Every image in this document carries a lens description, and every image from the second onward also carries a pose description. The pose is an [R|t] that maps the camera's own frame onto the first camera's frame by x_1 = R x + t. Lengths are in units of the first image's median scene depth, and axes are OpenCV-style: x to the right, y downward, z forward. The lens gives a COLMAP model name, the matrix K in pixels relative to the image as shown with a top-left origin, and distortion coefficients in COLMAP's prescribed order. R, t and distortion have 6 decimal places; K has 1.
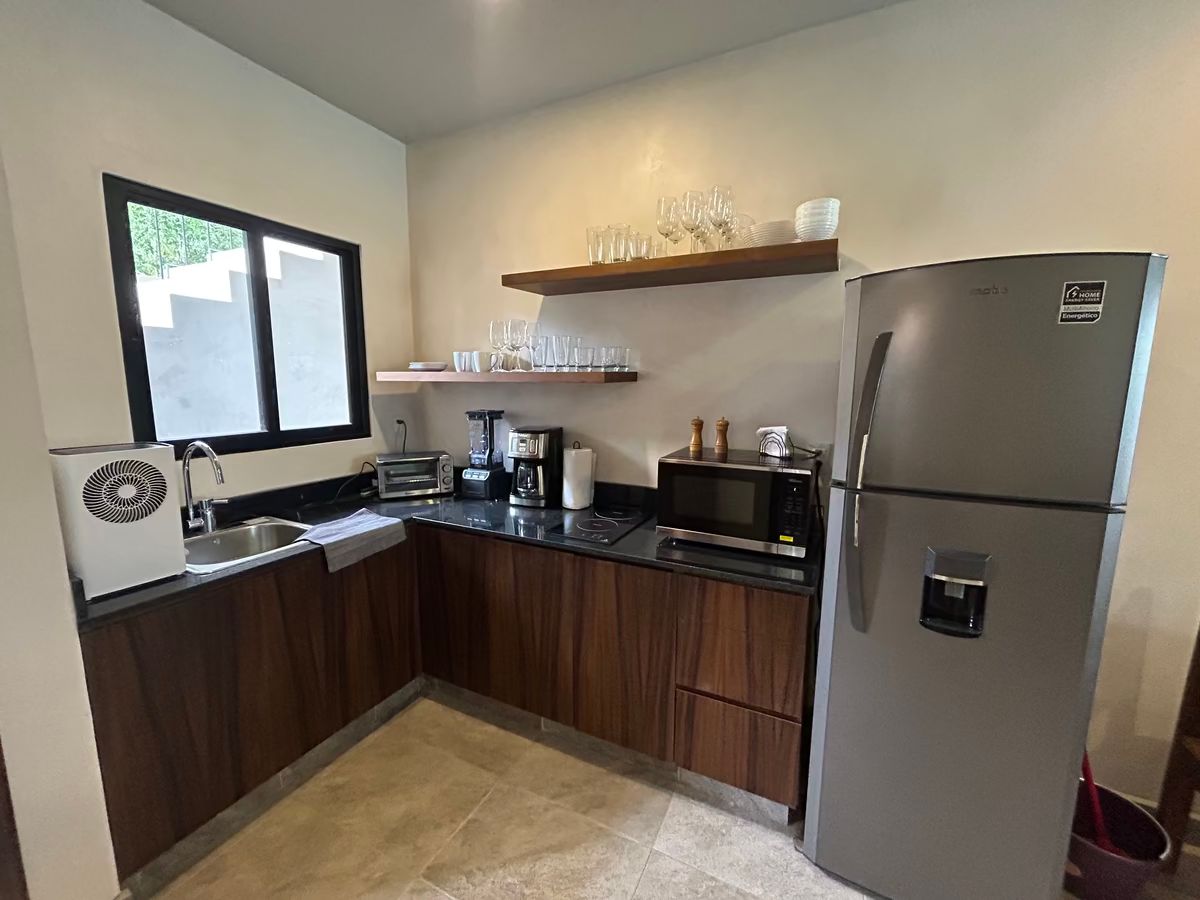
lens RADIAL K [[486.9, 0, 597.9], [0, 486.9, 451.5], [0, 0, 1]] dist [-0.003253, 0.002374]
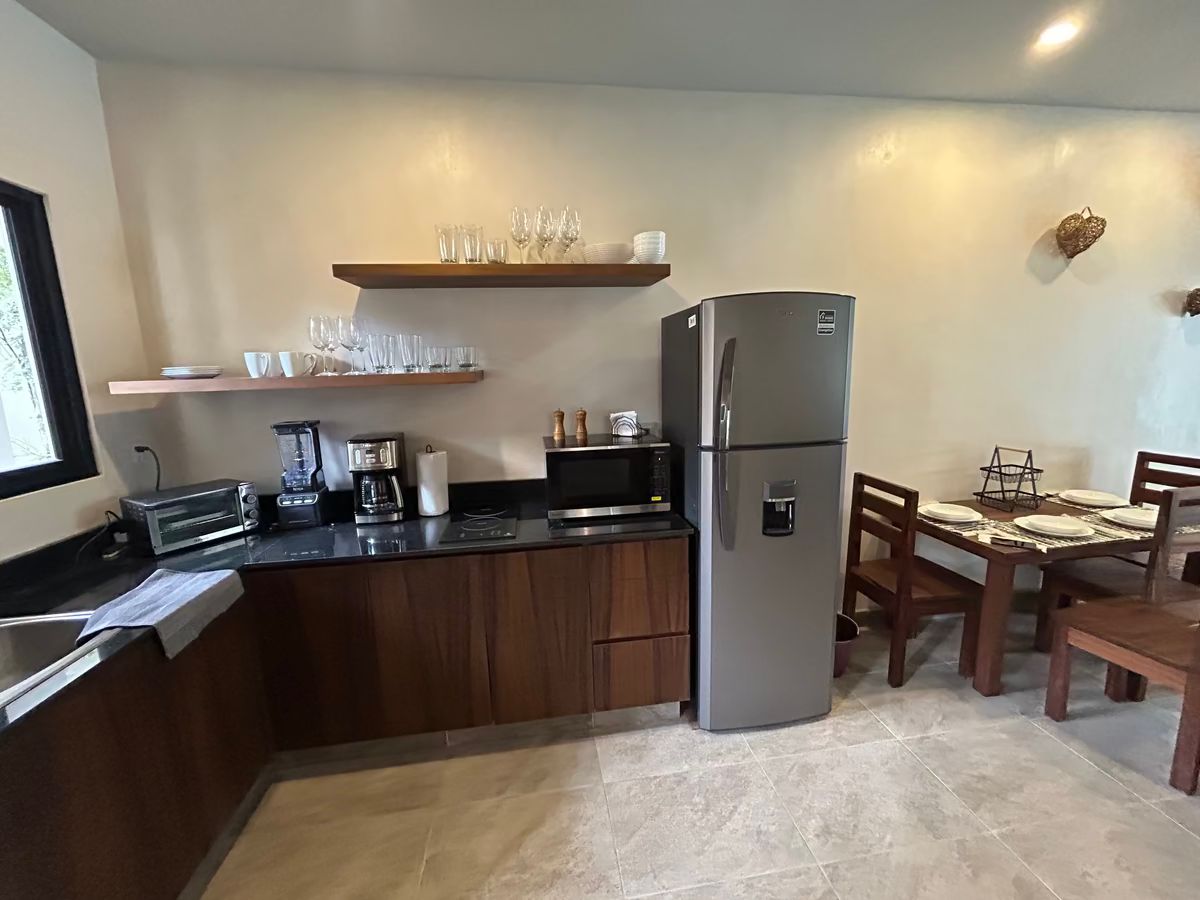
lens RADIAL K [[486.9, 0, 597.9], [0, 486.9, 451.5], [0, 0, 1]] dist [-0.003253, 0.002374]
pose [[0.821231, -0.124820, 0.556776, -0.336125], [0.117157, 0.991876, 0.049558, -0.018415], [-0.558439, 0.024531, 0.829183, 0.023767]]
